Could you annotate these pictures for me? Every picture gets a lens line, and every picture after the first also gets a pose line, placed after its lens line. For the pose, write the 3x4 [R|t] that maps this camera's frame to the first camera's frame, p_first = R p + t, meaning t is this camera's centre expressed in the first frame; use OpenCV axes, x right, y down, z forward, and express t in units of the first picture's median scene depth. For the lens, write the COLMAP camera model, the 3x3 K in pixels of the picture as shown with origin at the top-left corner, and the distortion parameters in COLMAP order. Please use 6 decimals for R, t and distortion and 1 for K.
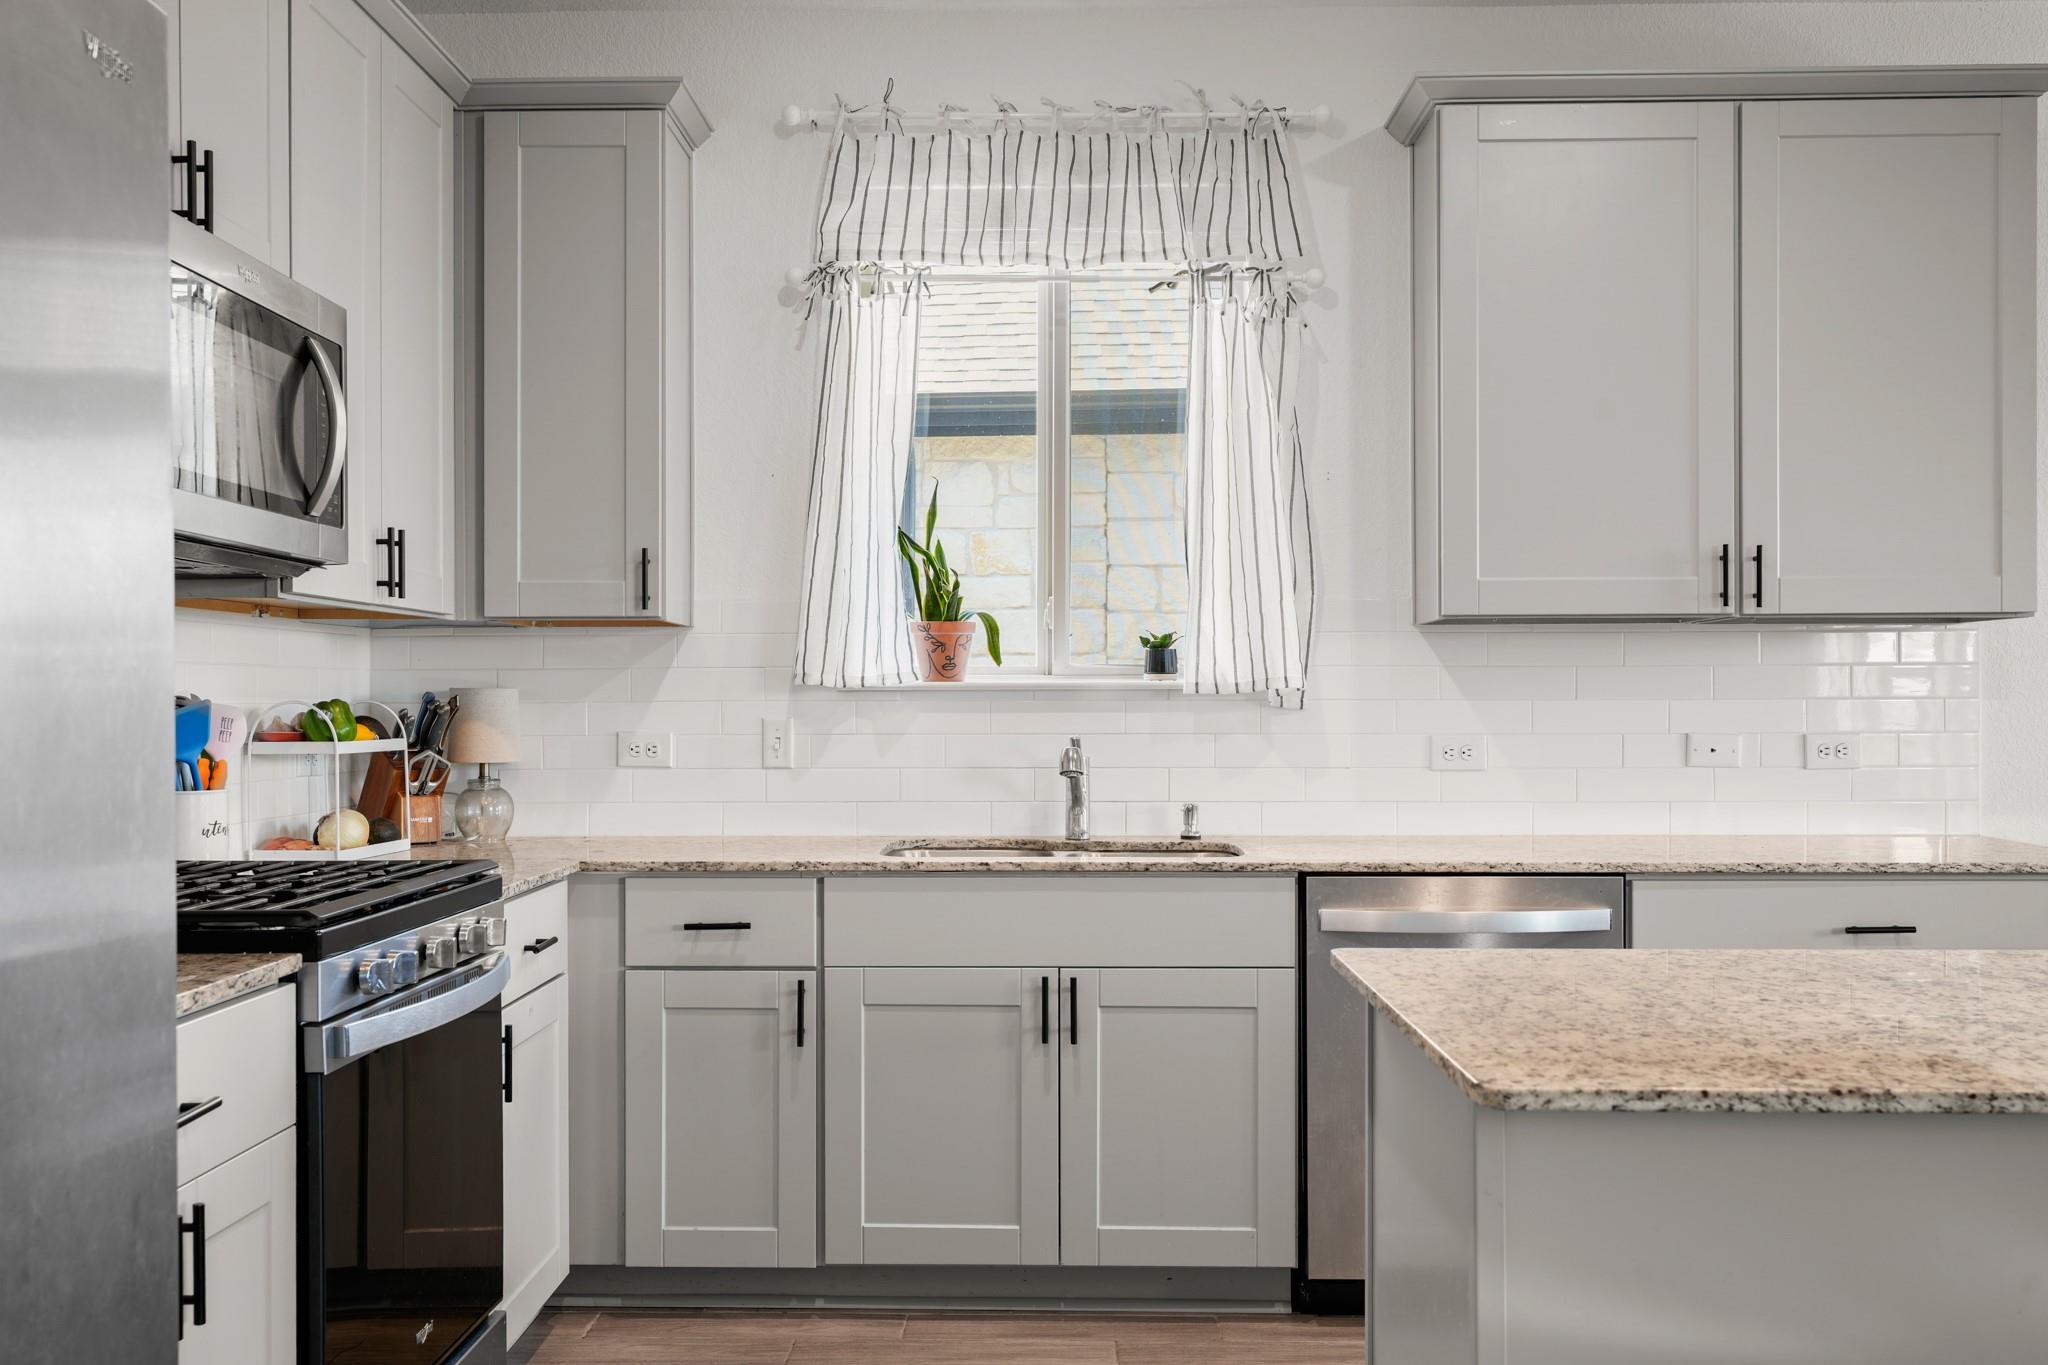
lens RADIAL K [[1889.9, 0, 1015.3], [0, 1889.9, 710.9], [0, 0, 1]] dist [0.001531, 0.004389]
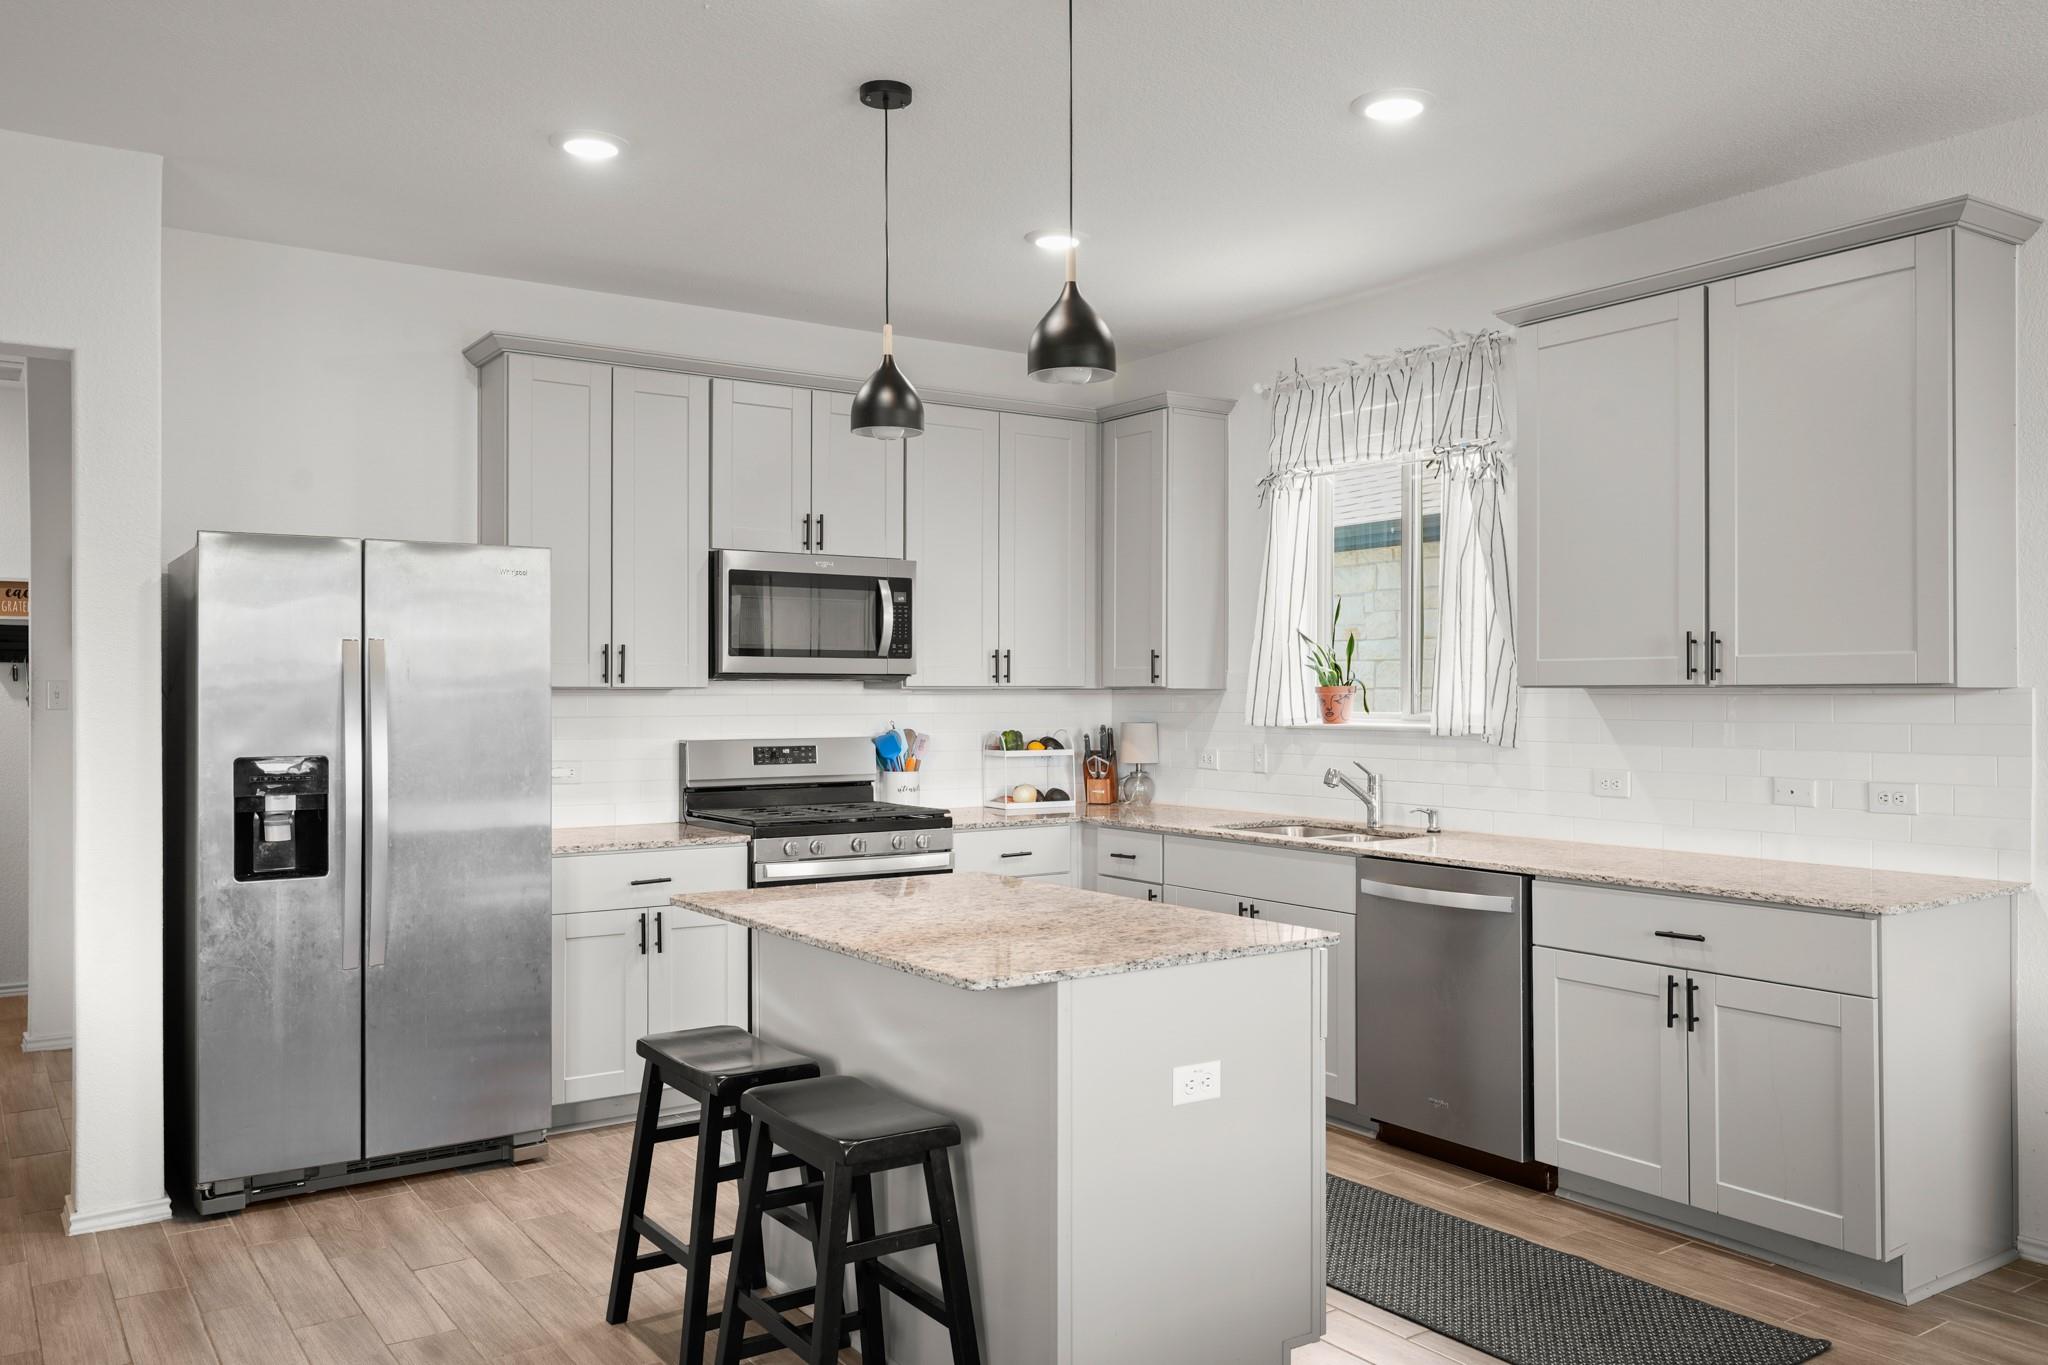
lens RADIAL K [[1569.6, 0, 1024.0], [0, 1569.6, 682.5], [0, 0, 1]] dist [-0.007574, -0.002176]
pose [[0.587052, -0.002371, -0.809545, 0.905619], [-0.003885, 0.999976, -0.005746, -0.042274], [0.809540, 0.006518, 0.587029, 0.006794]]
